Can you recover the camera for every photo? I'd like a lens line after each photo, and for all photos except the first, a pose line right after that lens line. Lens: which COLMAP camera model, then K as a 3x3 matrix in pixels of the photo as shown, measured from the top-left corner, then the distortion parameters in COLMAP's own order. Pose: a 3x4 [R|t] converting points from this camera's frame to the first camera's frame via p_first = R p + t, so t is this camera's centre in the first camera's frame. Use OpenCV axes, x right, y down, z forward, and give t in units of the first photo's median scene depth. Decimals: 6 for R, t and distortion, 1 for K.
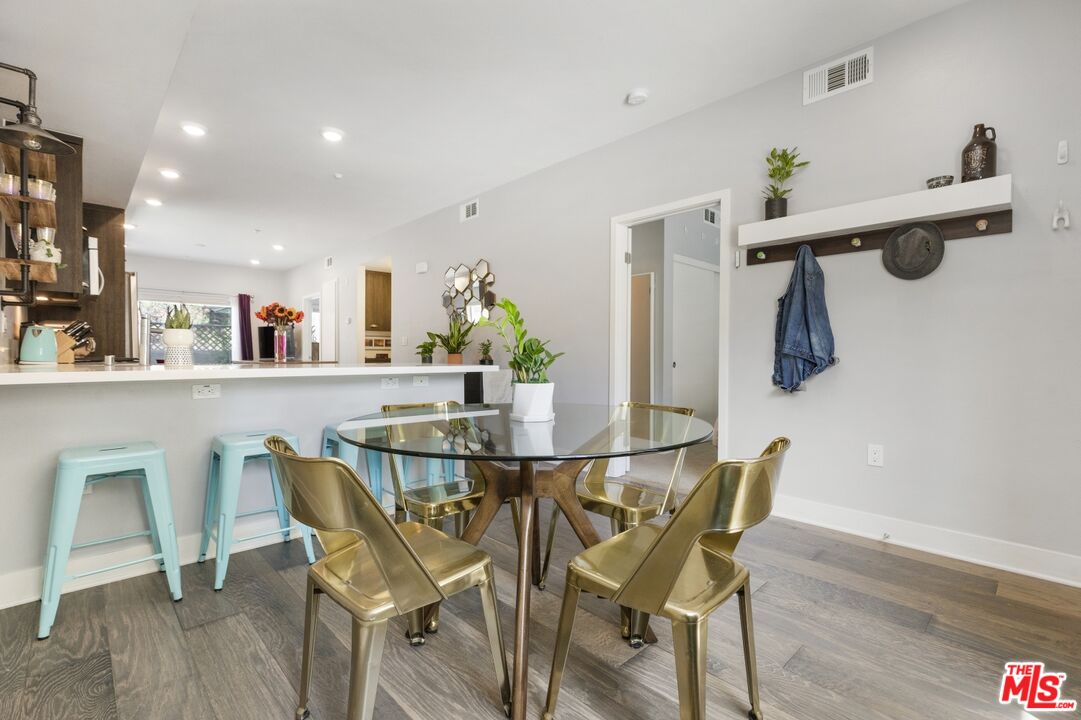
lens RADIAL K [[484.7, 0, 542.8], [0, 484.7, 360.2], [0, 0, 1]] dist [-0.007185, 0.000537]
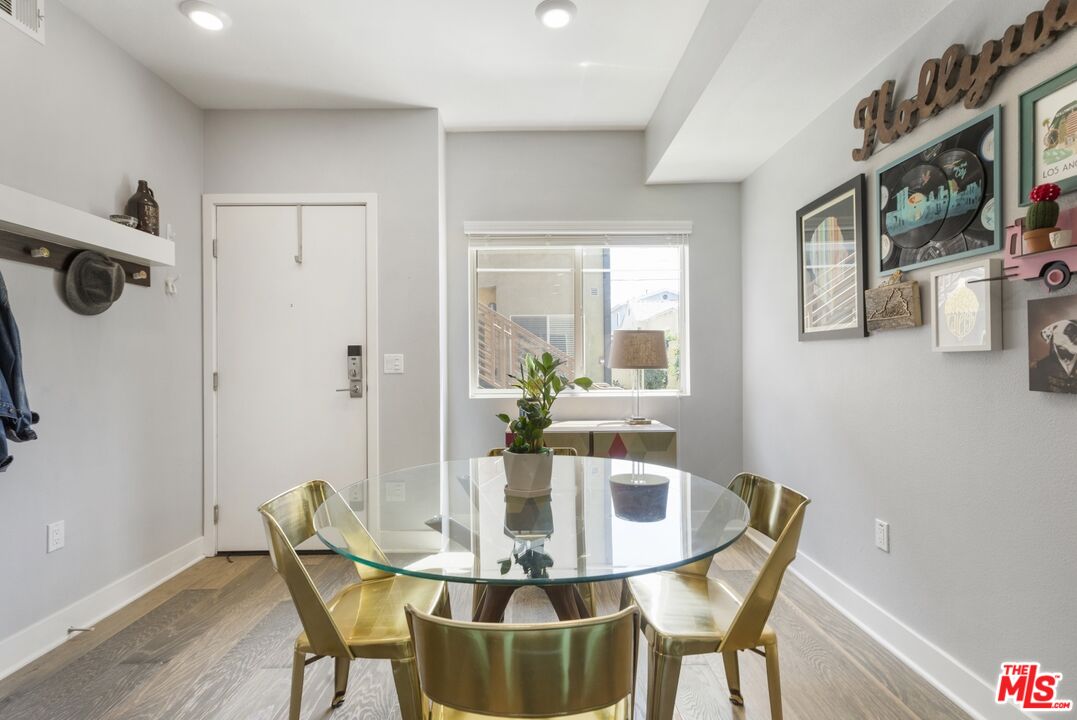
lens RADIAL K [[482.9, 0, 539.9], [0, 482.9, 358.9], [0, 0, 1]] dist [-0.007185, 0.000537]
pose [[-0.729895, 0.007043, 0.683523, -0.398261], [0.014399, 0.999883, 0.005073, -0.077535], [-0.683407, 0.013545, -0.729912, 1.028090]]
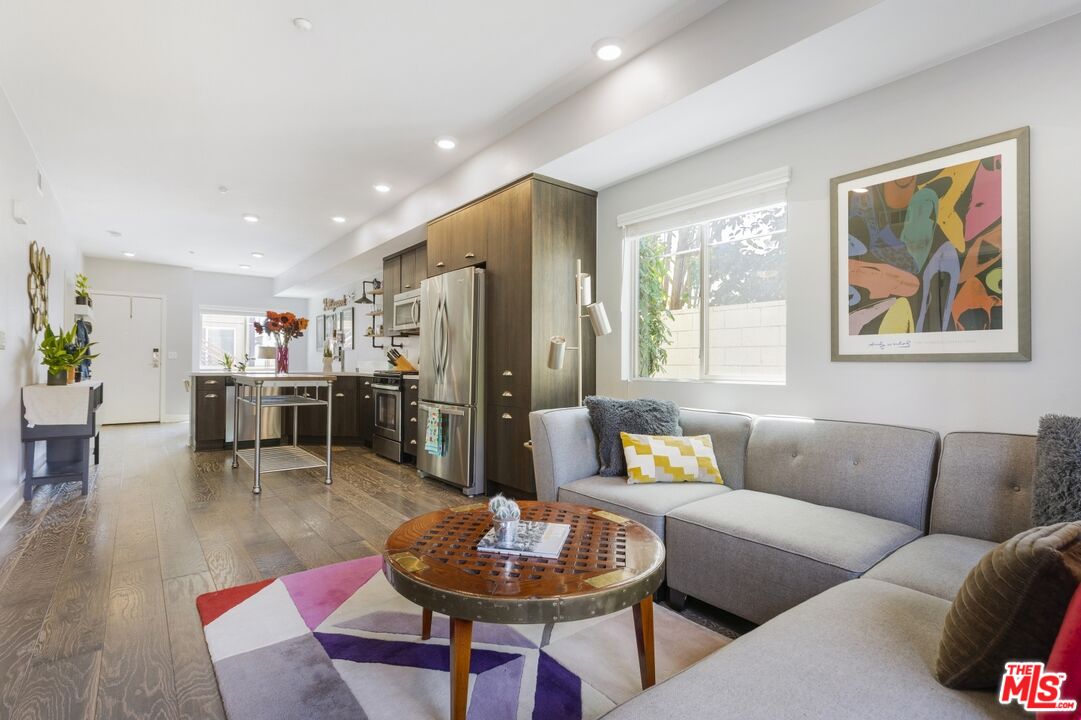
lens RADIAL K [[502.7, 0, 530.9], [0, 502.7, 360.5], [0, 0, 1]] dist [-0.005757, 0.001174]
pose [[-0.994132, -0.003754, 0.108104, -1.803584], [-0.003307, 0.999985, 0.004309, -0.058818], [-0.108119, 0.003926, -0.994130, 3.060391]]
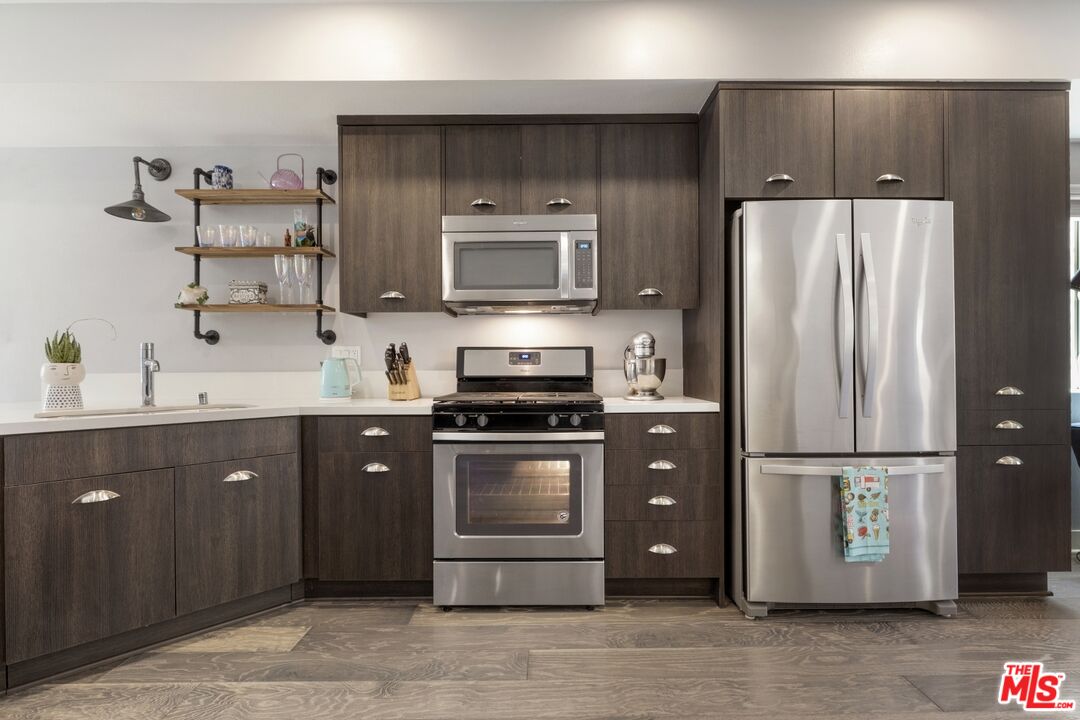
lens RADIAL K [[502.2, 0, 548.9], [0, 502.2, 372.2], [0, 0, 1]] dist [-0.005757, 0.001174]
pose [[-0.694876, 0.009659, -0.719065, -0.677301], [-0.001745, 0.999884, 0.015117, -0.060275], [0.719128, 0.011759, -0.694779, 1.952920]]
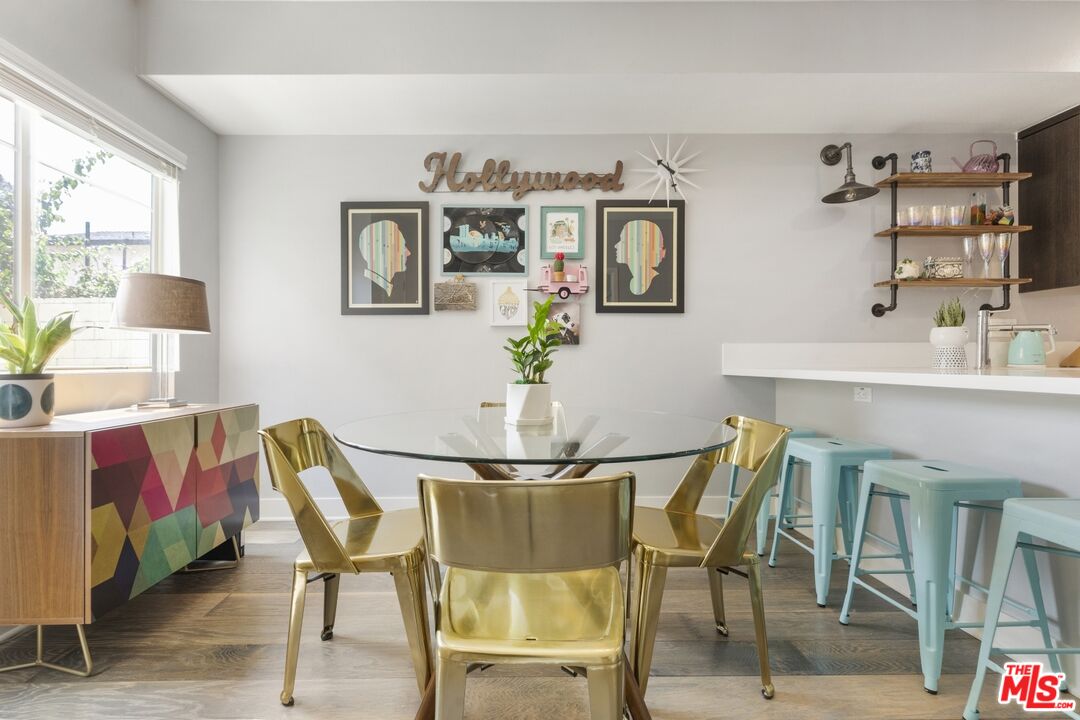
lens RADIAL K [[484.2, 0, 540.0], [0, 484.2, 361.7], [0, 0, 1]] dist [-0.007185, 0.000537]
pose [[-0.709364, 0.000054, -0.704842, 0.215764], [-0.006911, 0.999951, 0.007032, -0.016222], [0.704808, 0.009859, -0.709329, 1.075031]]
